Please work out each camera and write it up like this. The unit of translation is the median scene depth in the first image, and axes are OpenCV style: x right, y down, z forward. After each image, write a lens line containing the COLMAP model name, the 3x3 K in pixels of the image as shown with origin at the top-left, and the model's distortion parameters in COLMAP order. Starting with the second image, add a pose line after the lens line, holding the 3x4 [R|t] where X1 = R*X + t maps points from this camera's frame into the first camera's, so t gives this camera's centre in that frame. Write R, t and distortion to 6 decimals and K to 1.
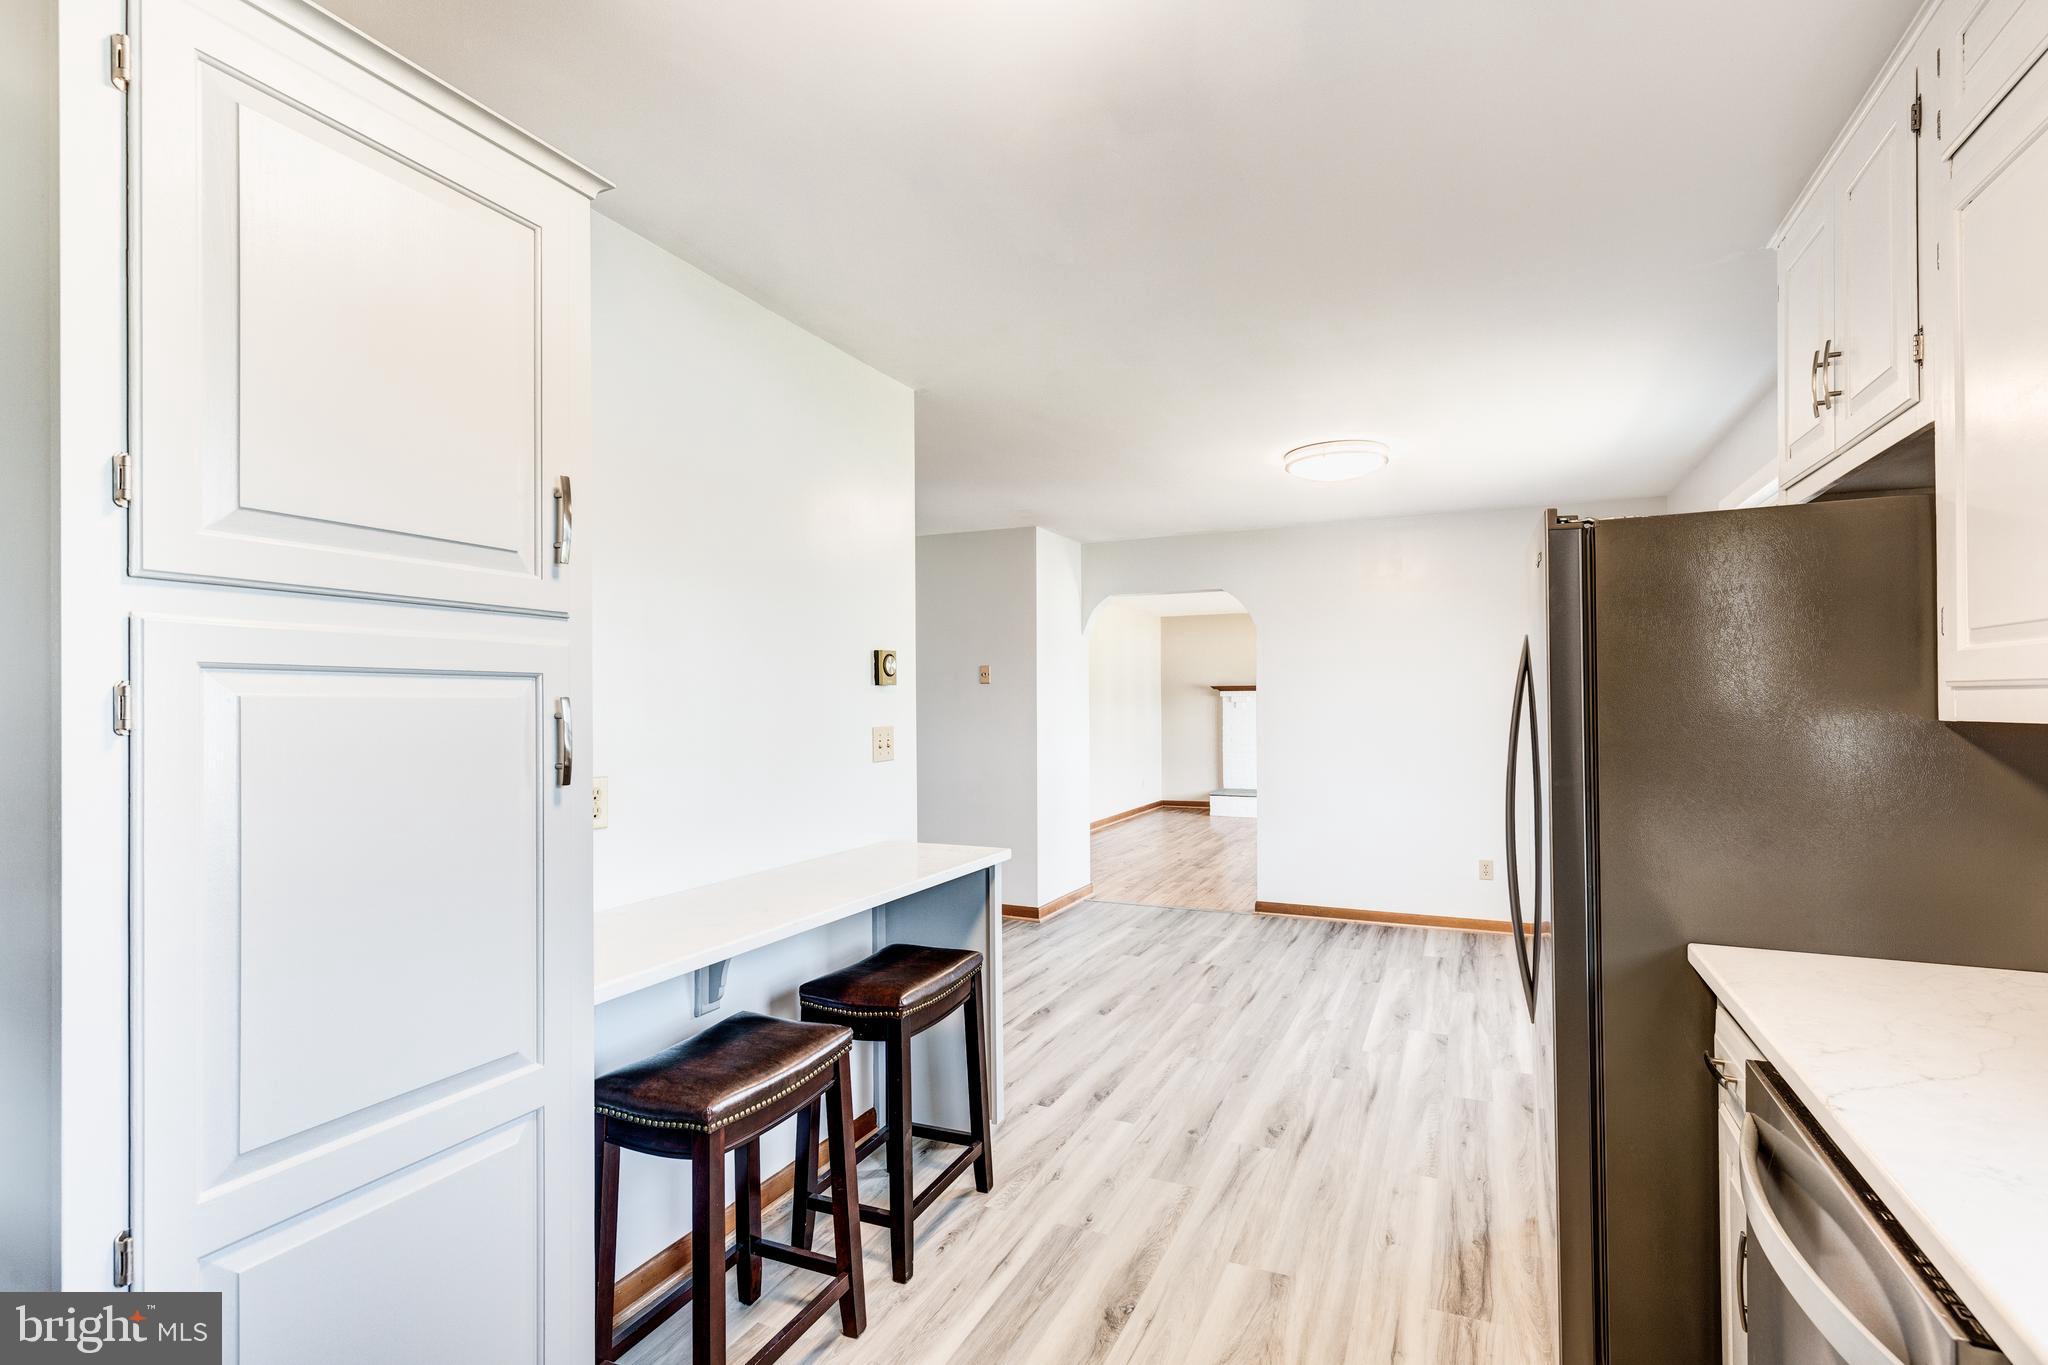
lens RADIAL K [[946.2, 0, 1060.4], [0, 946.2, 690.3], [0, 0, 1]] dist [0.014272, -0.000559]
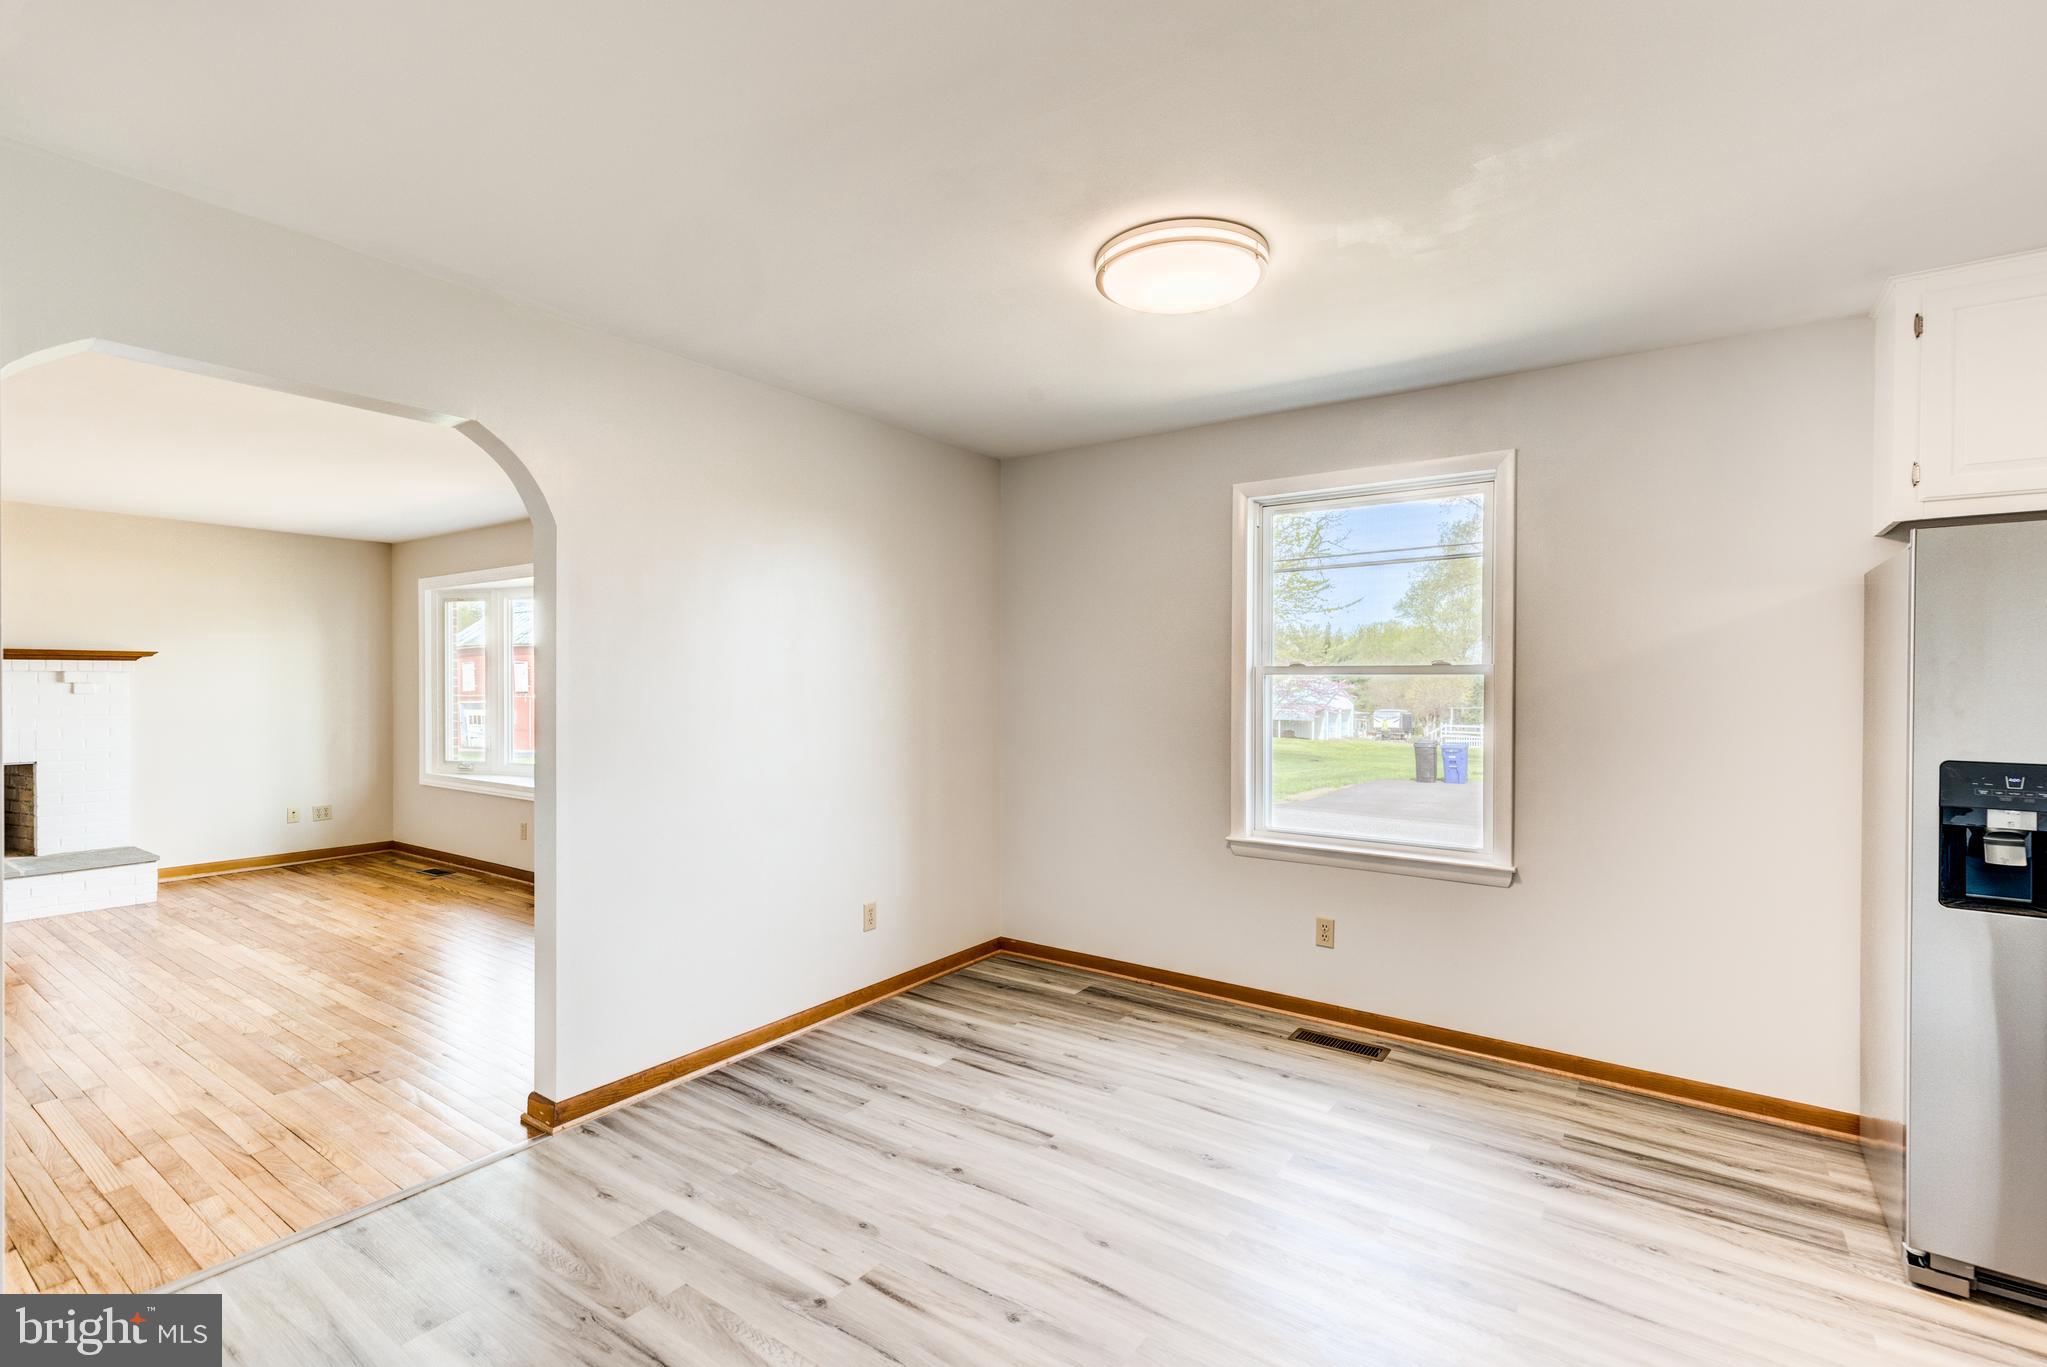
lens RADIAL K [[930.4, 0, 1019.1], [0, 930.4, 686.6], [0, 0, 1]] dist [0.015750, -0.004523]
pose [[0.197990, -0.002700, 0.980200, -0.384760], [-0.016571, 0.999844, 0.006102, 0.014151], [-0.980064, -0.017451, 0.197914, 1.288629]]
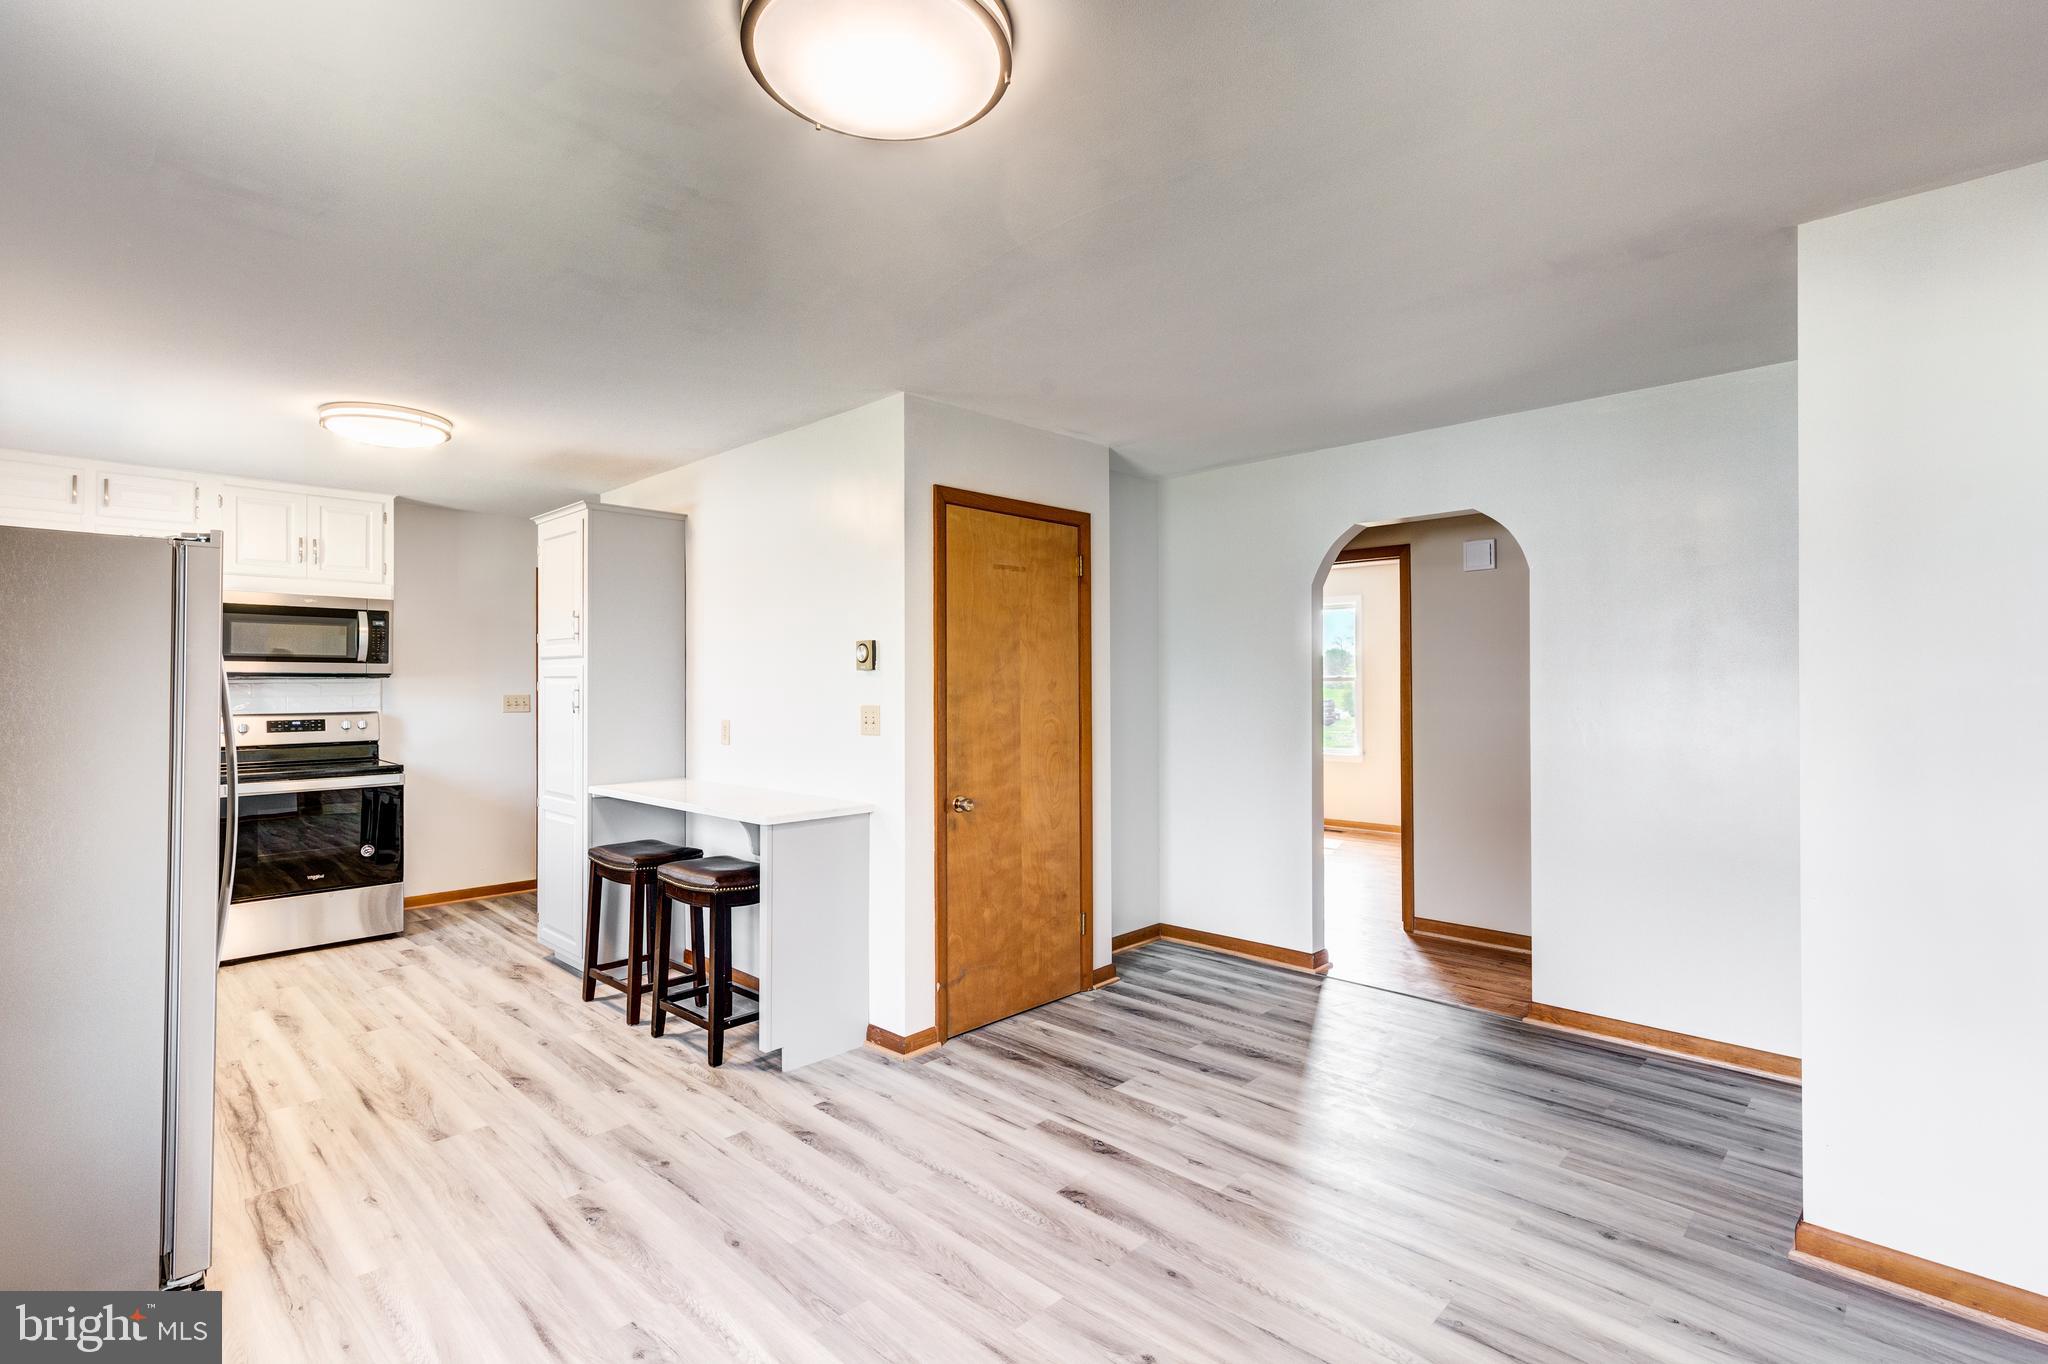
lens RADIAL K [[930.9, 0, 1019.6], [0, 930.9, 685.1], [0, 0, 1]] dist [0.015750, -0.004523]
pose [[-0.348522, 0.004009, -0.937292, 0.800295], [0.016691, 0.999859, -0.001929, 0.018435], [0.937152, -0.016317, -0.348540, 1.533951]]
